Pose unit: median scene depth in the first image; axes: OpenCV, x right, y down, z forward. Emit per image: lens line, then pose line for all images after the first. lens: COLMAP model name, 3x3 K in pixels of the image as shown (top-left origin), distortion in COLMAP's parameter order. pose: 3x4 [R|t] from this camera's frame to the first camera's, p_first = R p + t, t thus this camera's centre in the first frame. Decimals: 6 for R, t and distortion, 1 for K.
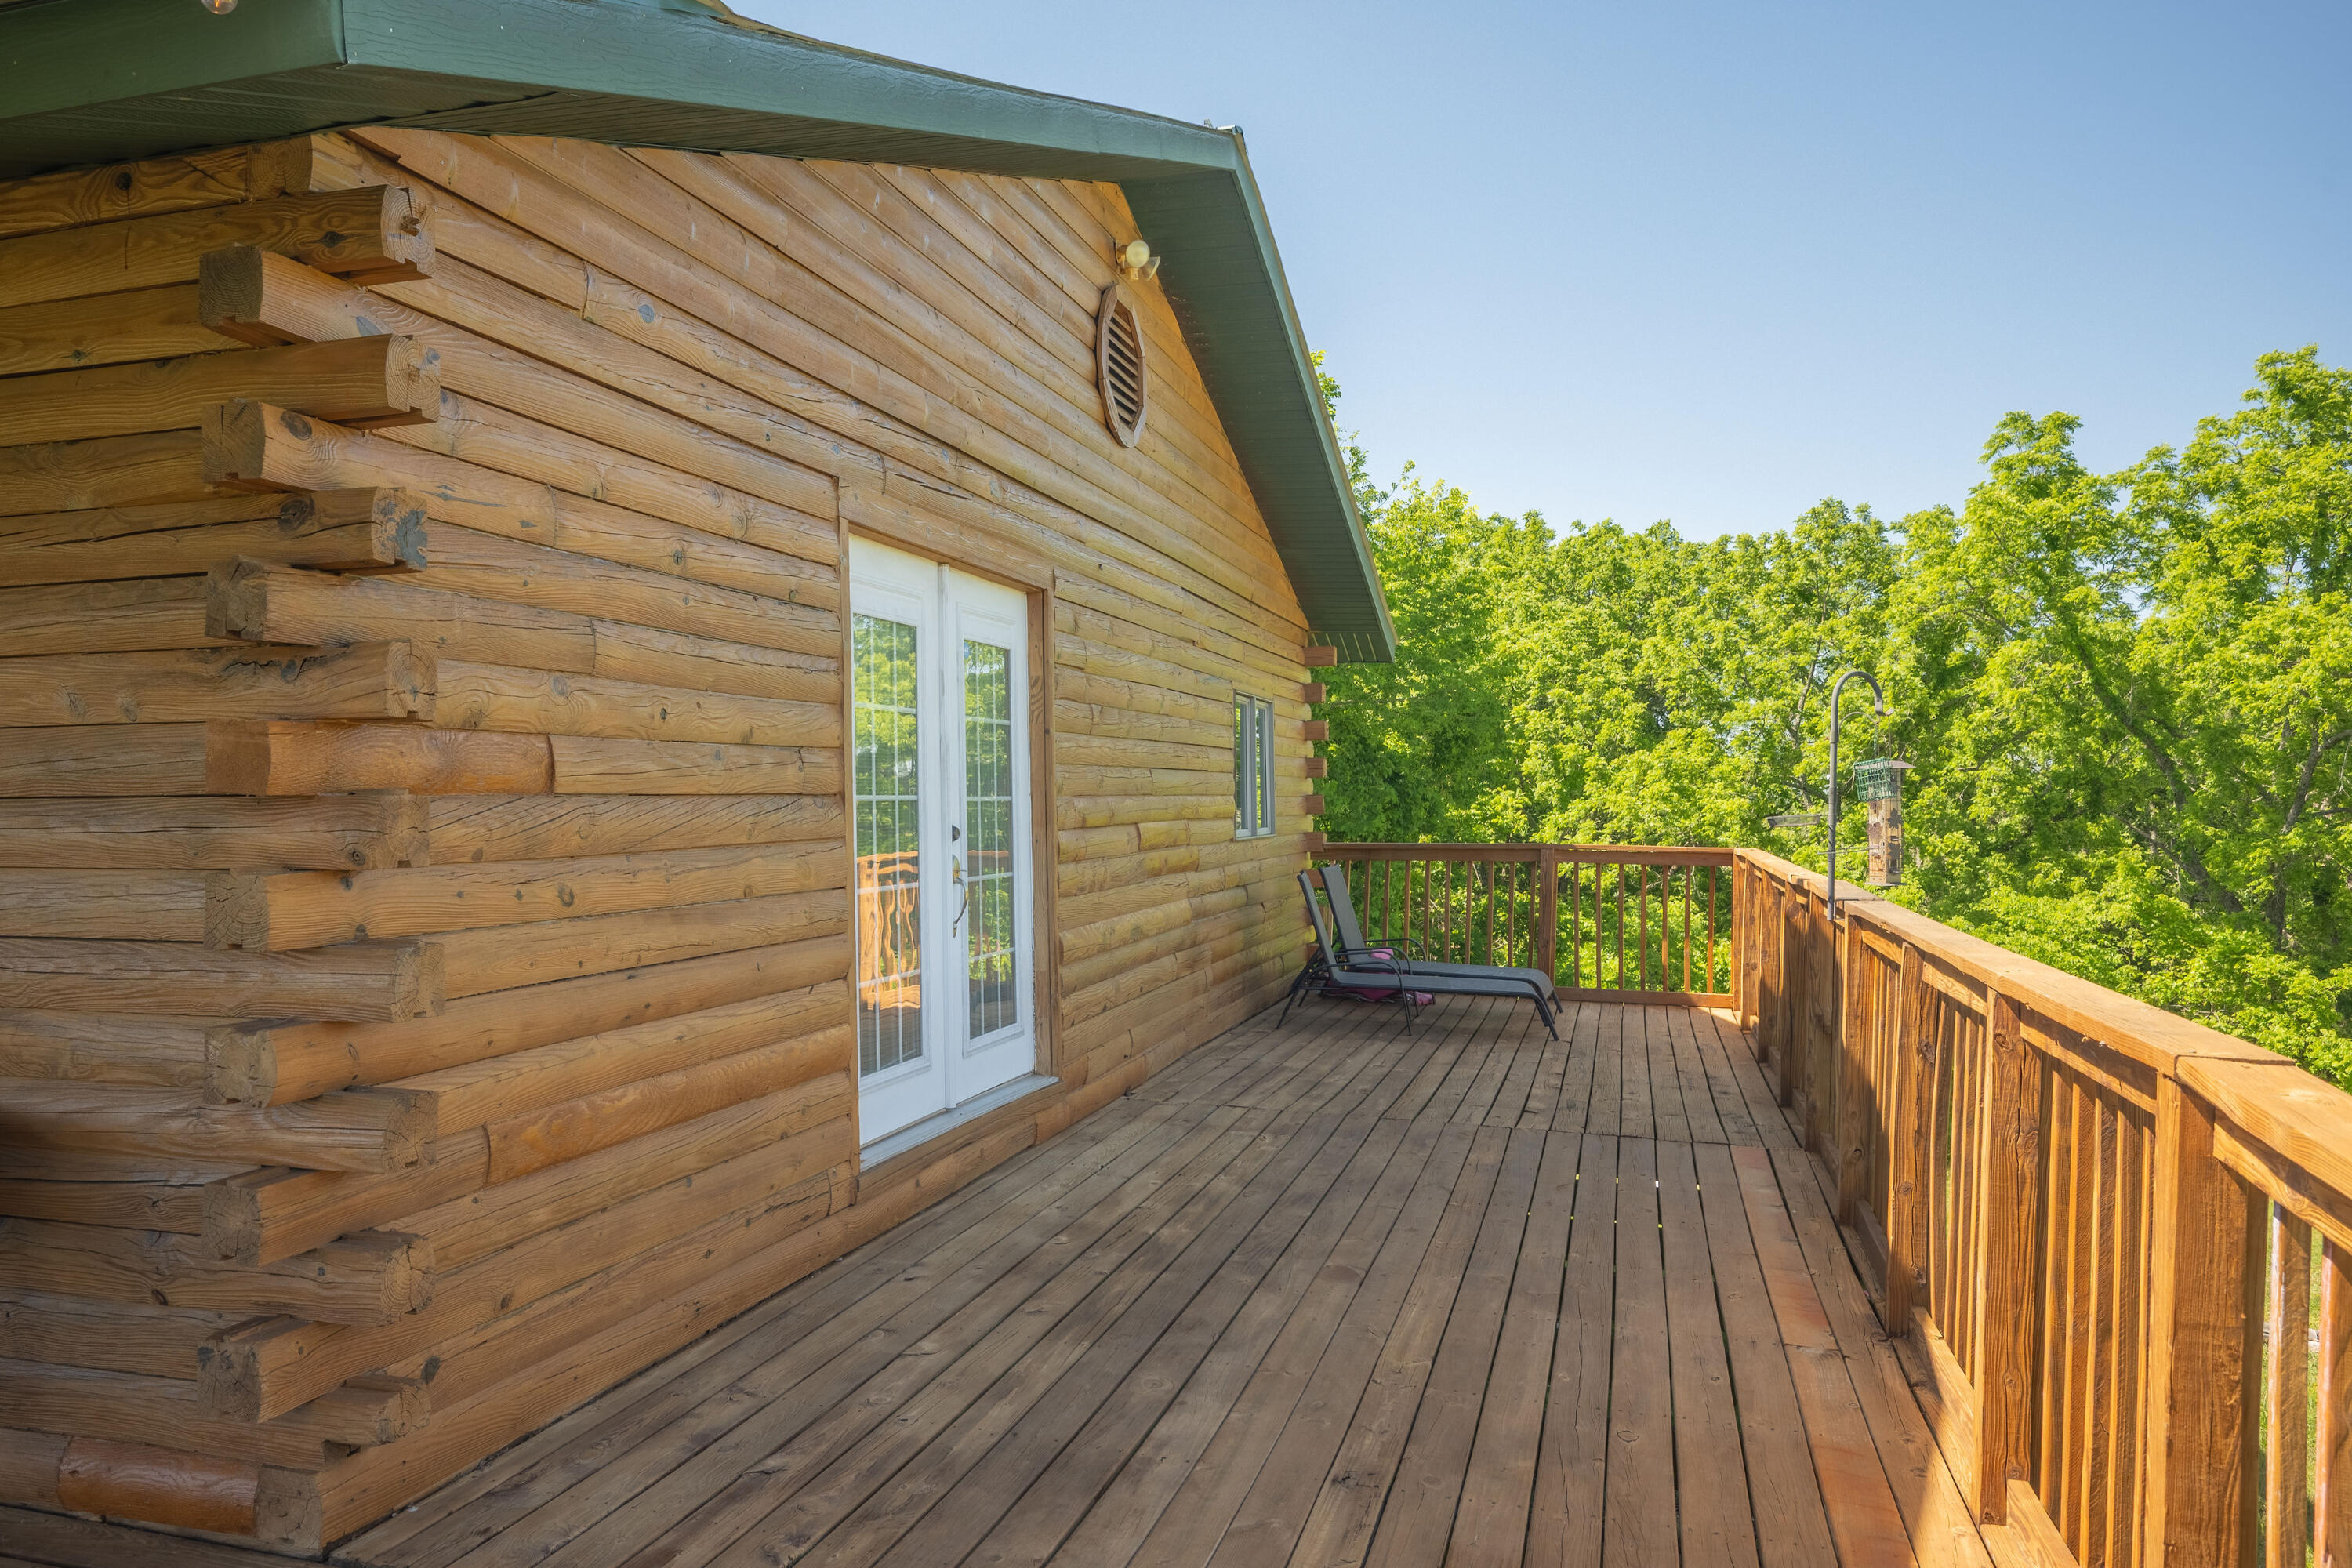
lens RADIAL K [[1666.3, 0, 1108.8], [0, 1666.3, 792.4], [0, 0, 1]] dist [-0.007495, 0.004265]
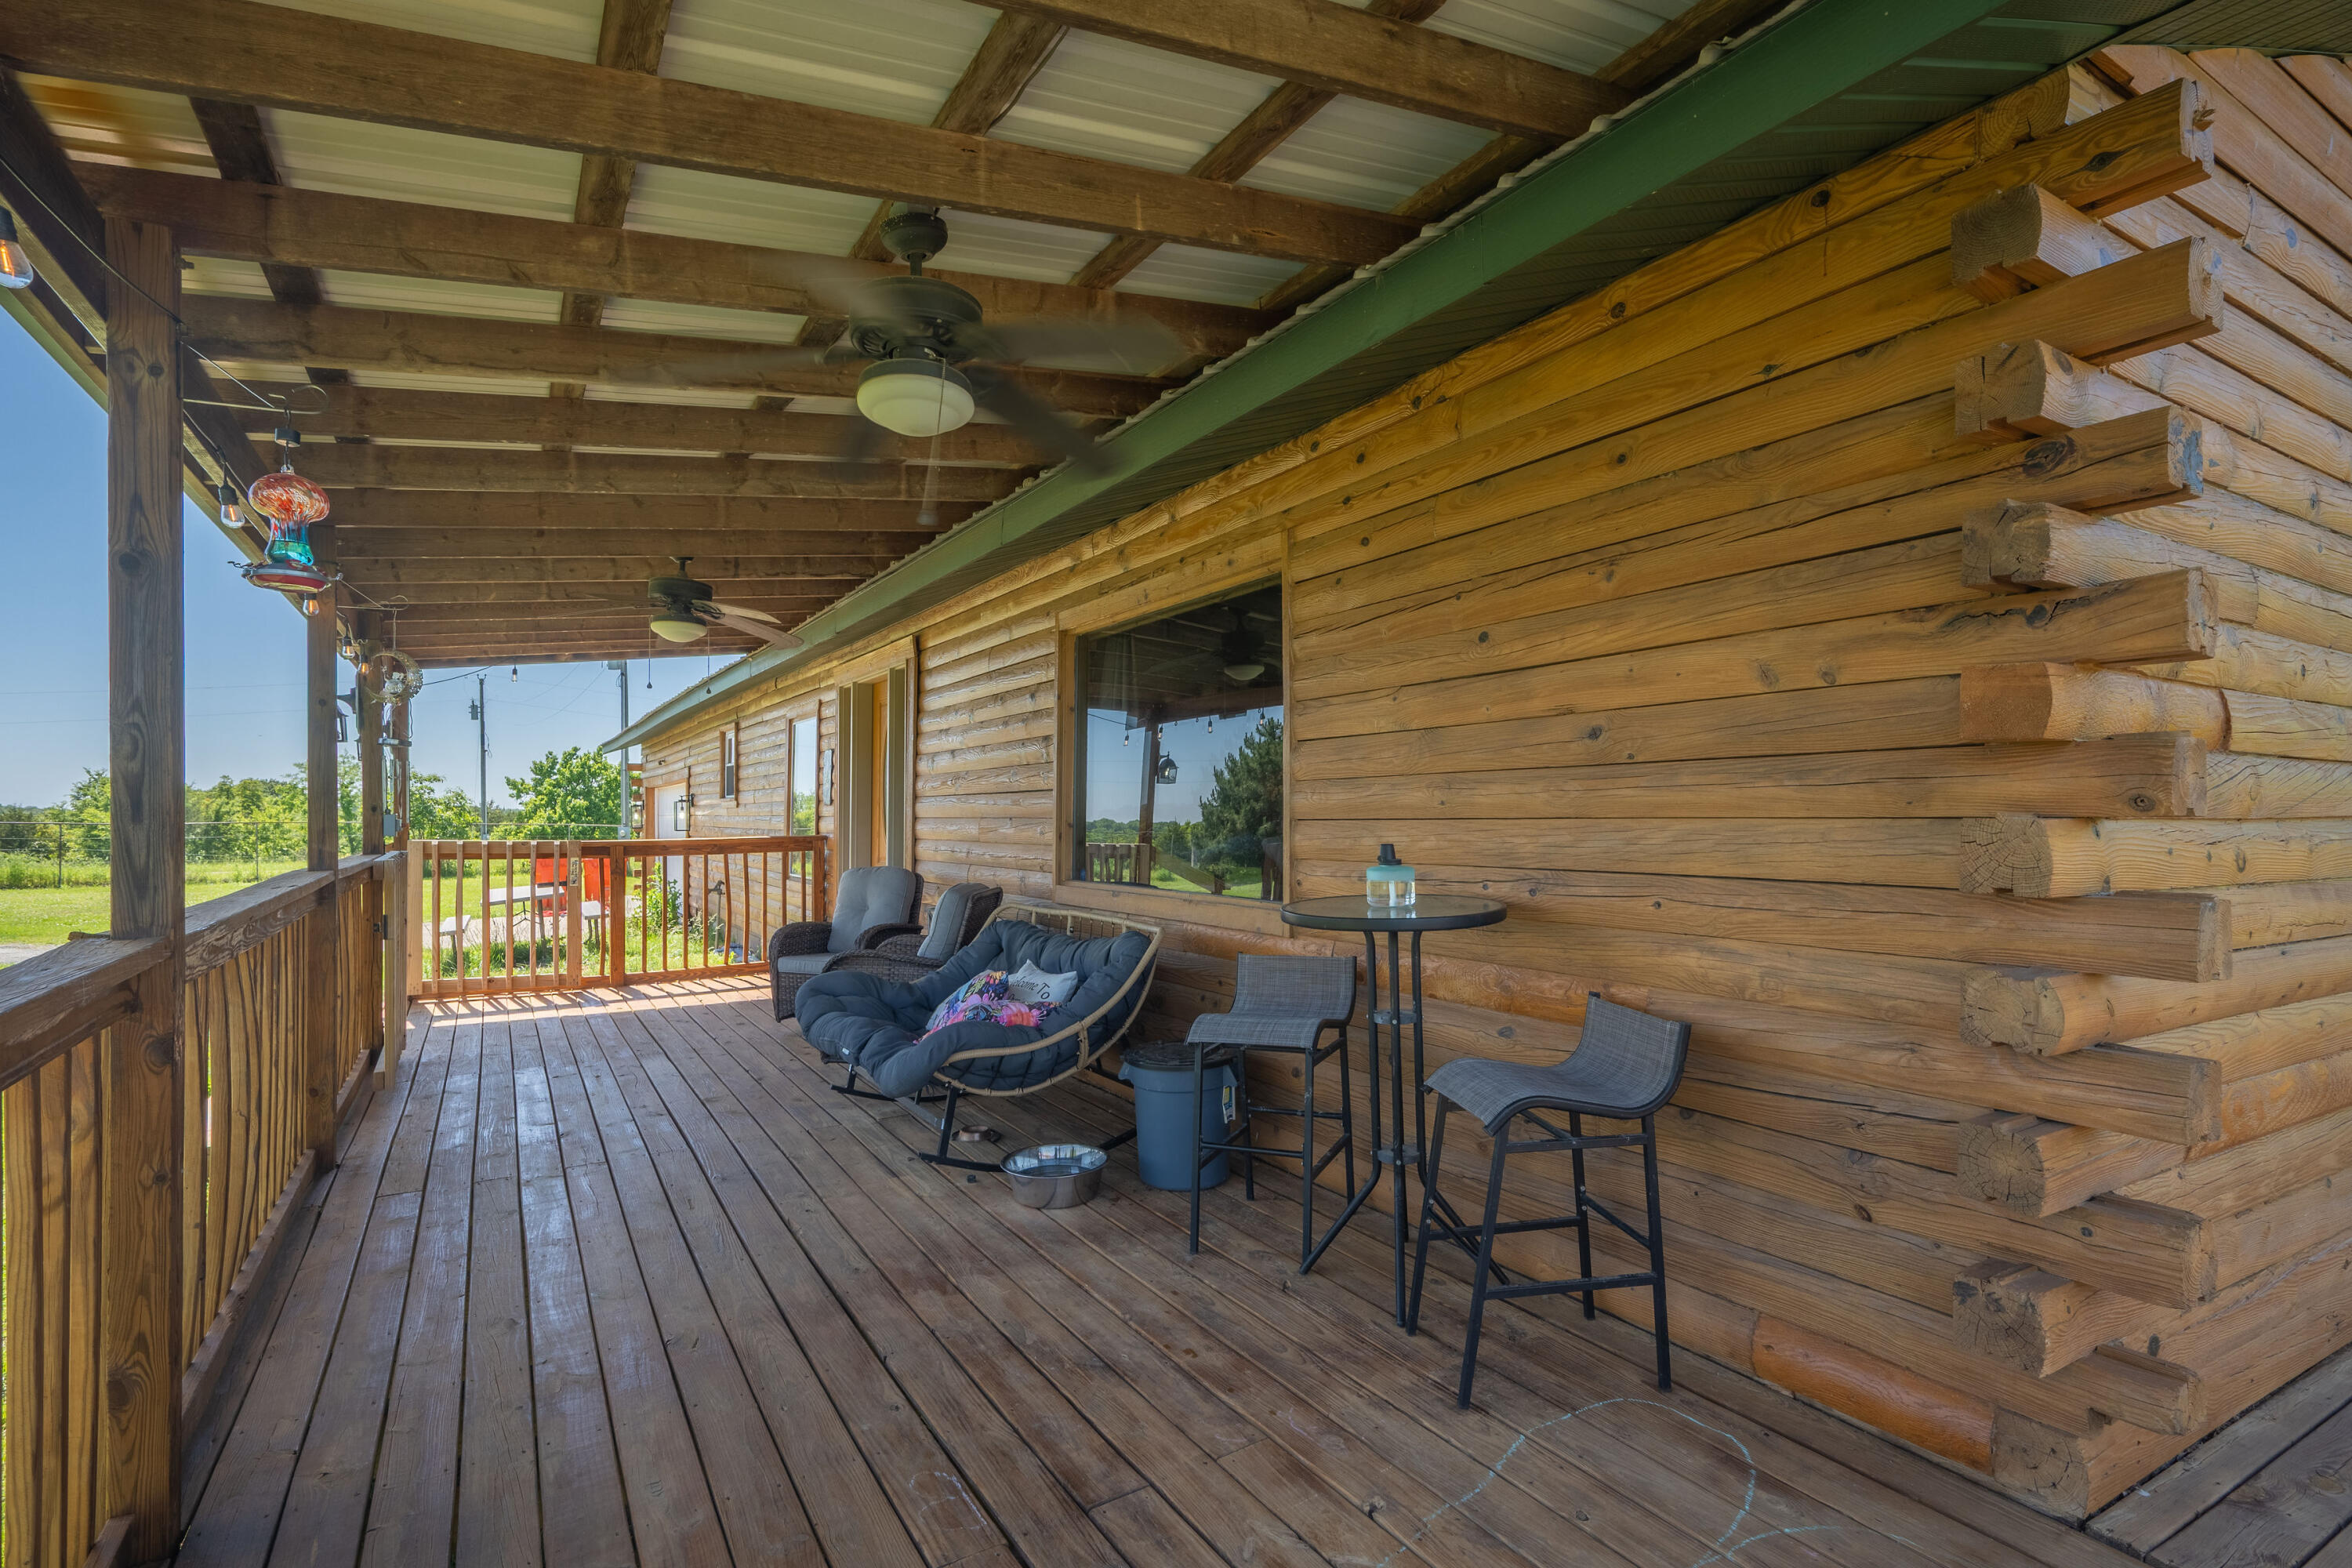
lens RADIAL K [[1143.7, 0, 1170.2], [0, 1143.7, 815.6], [0, 0, 1]] dist [0.004032, -0.001288]
pose [[0.745451, 0.004173, -0.666547, -0.313255], [-0.003402, 0.999991, 0.002455, 0.033941], [0.666551, 0.000437, 0.745459, 0.108408]]
